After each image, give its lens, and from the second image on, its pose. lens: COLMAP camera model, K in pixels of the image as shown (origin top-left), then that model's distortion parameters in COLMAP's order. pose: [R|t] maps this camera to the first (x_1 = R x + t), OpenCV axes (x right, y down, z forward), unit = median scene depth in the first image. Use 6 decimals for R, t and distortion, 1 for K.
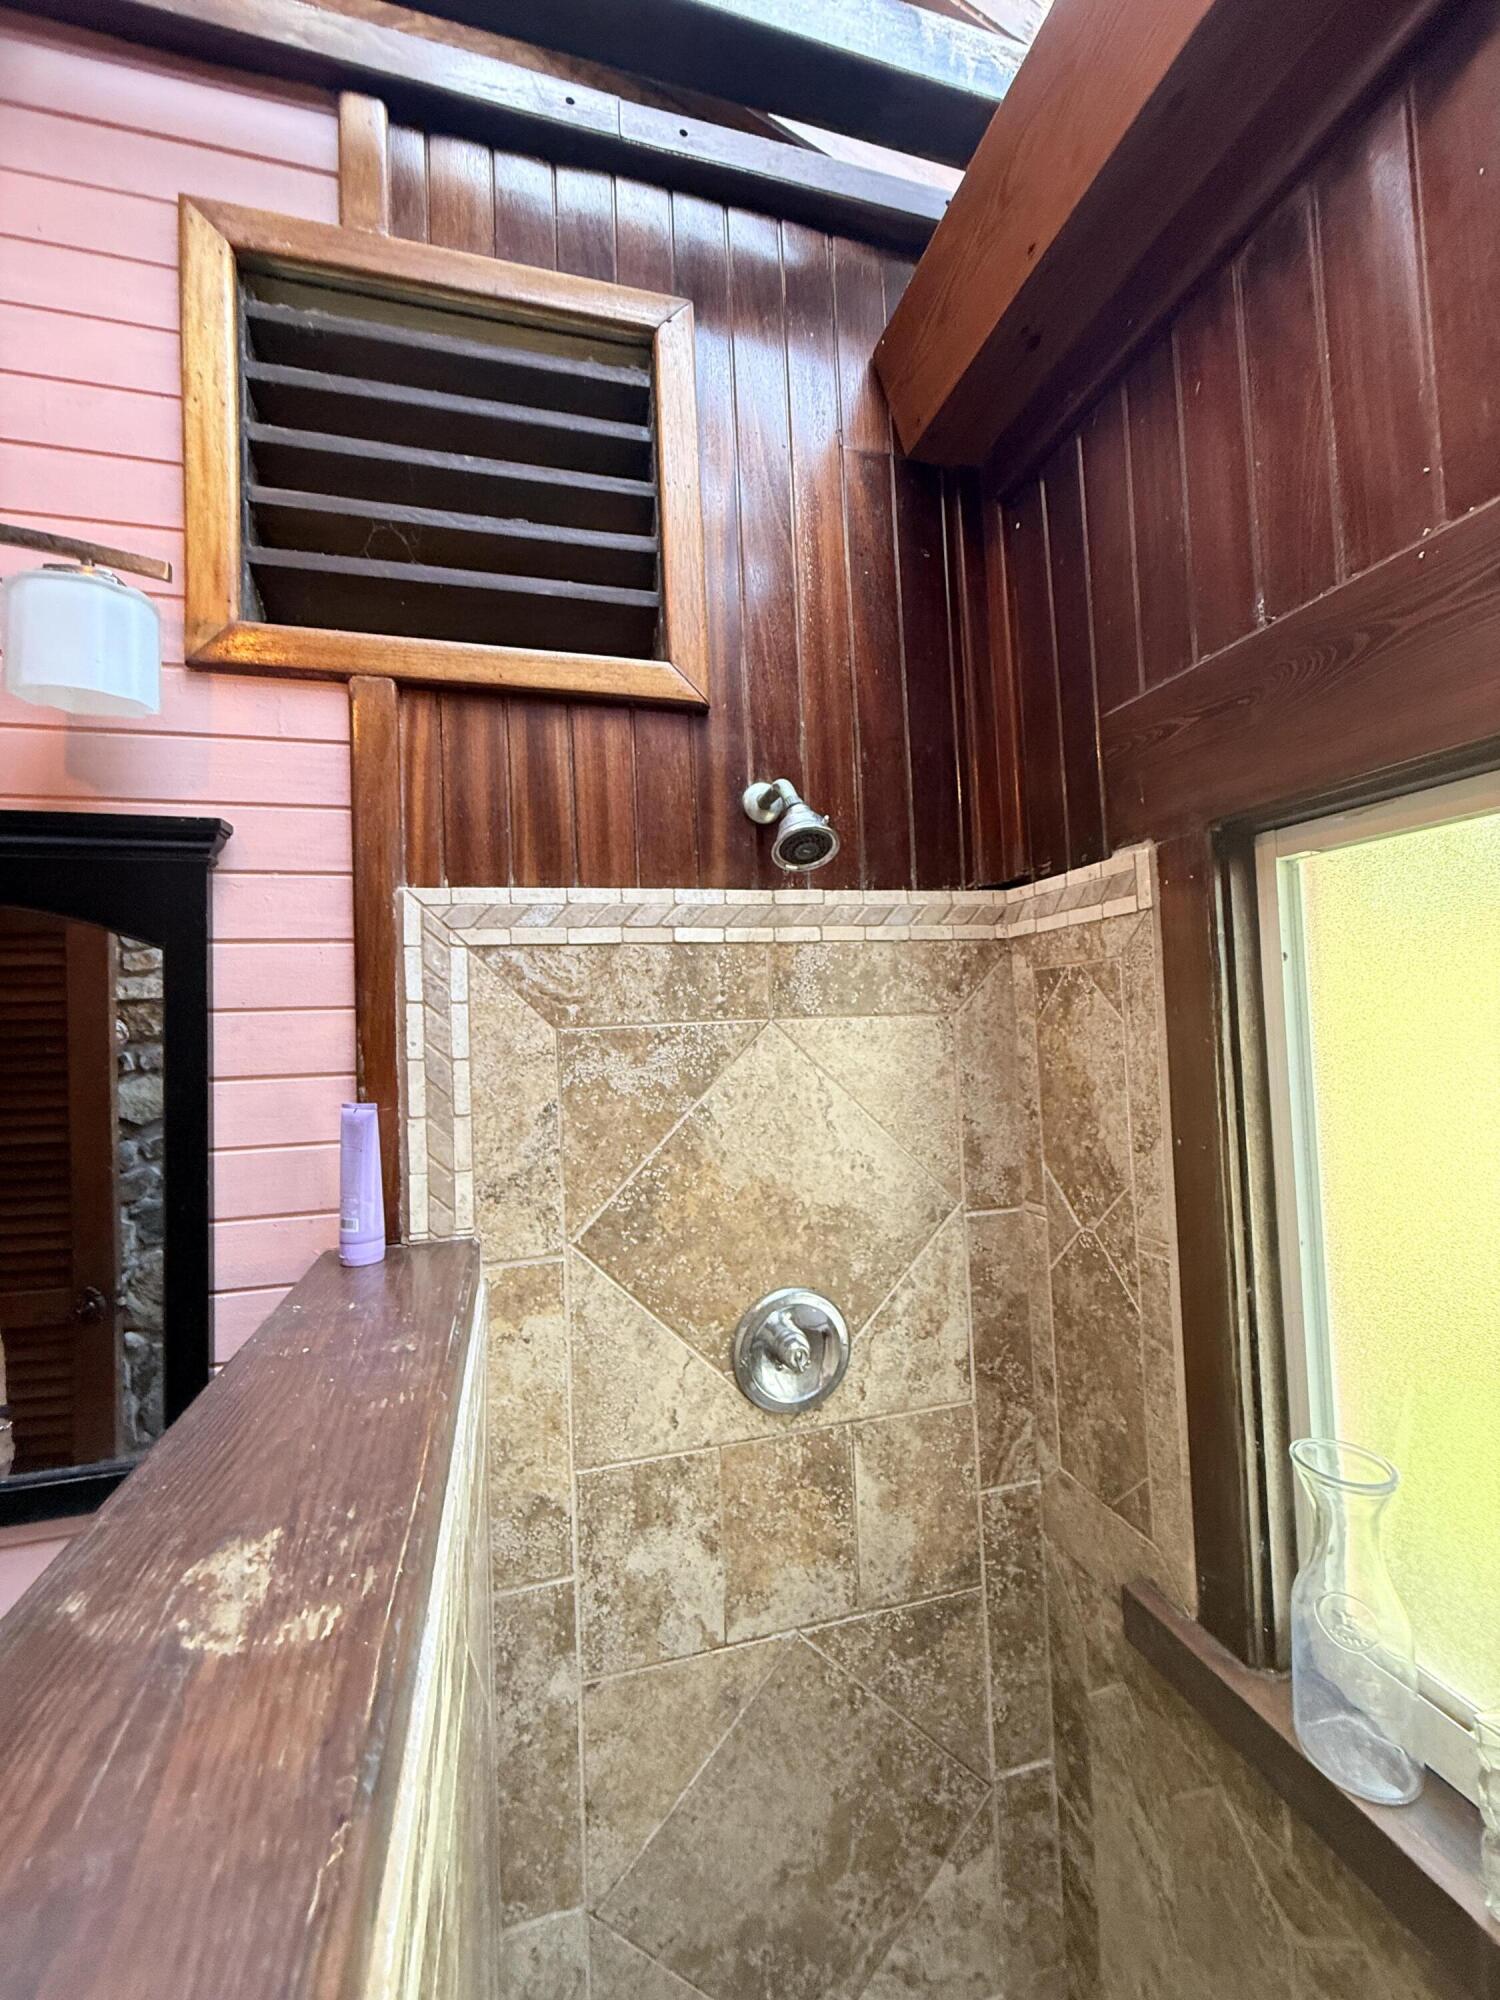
lens RADIAL K [[799.2, 0, 728.3], [0, 799.2, 982.0], [0, 0, 1]] dist [-0.000016, 0.000206]
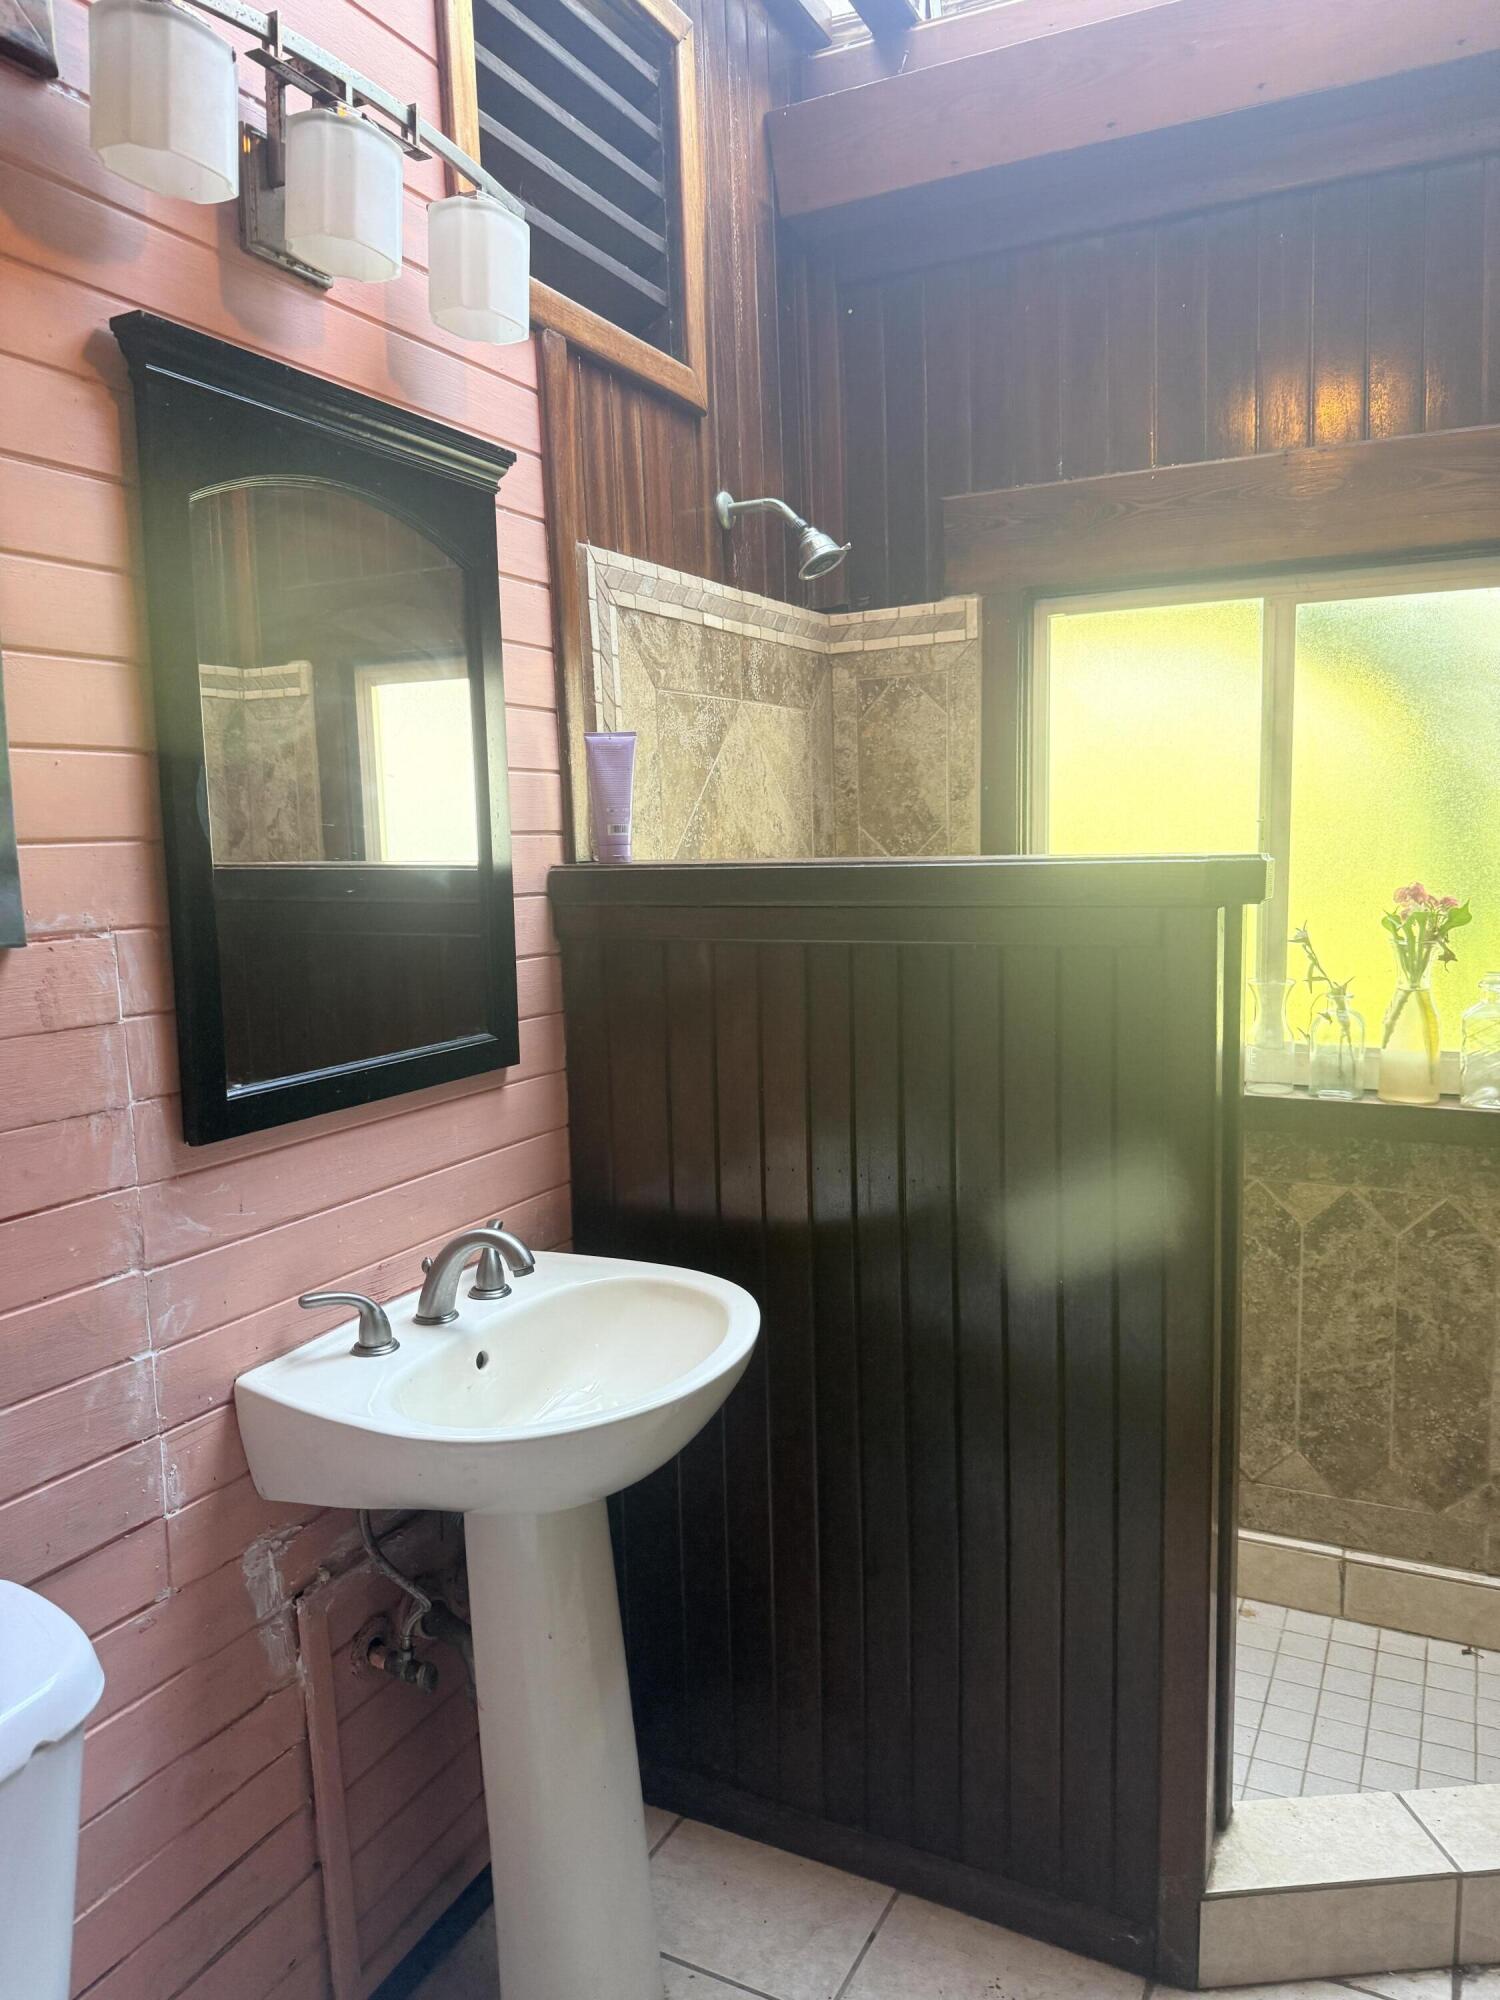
lens RADIAL K [[1400.6, 0, 750.0], [0, 1400.6, 1000.0], [0, 0, 1]] dist [0.044745, -0.002060]
pose [[0.668261, -0.076095, 0.740025, -1.640242], [-0.033476, 0.990671, 0.132098, 0.228596], [-0.743174, -0.113049, 0.659479, -0.498239]]
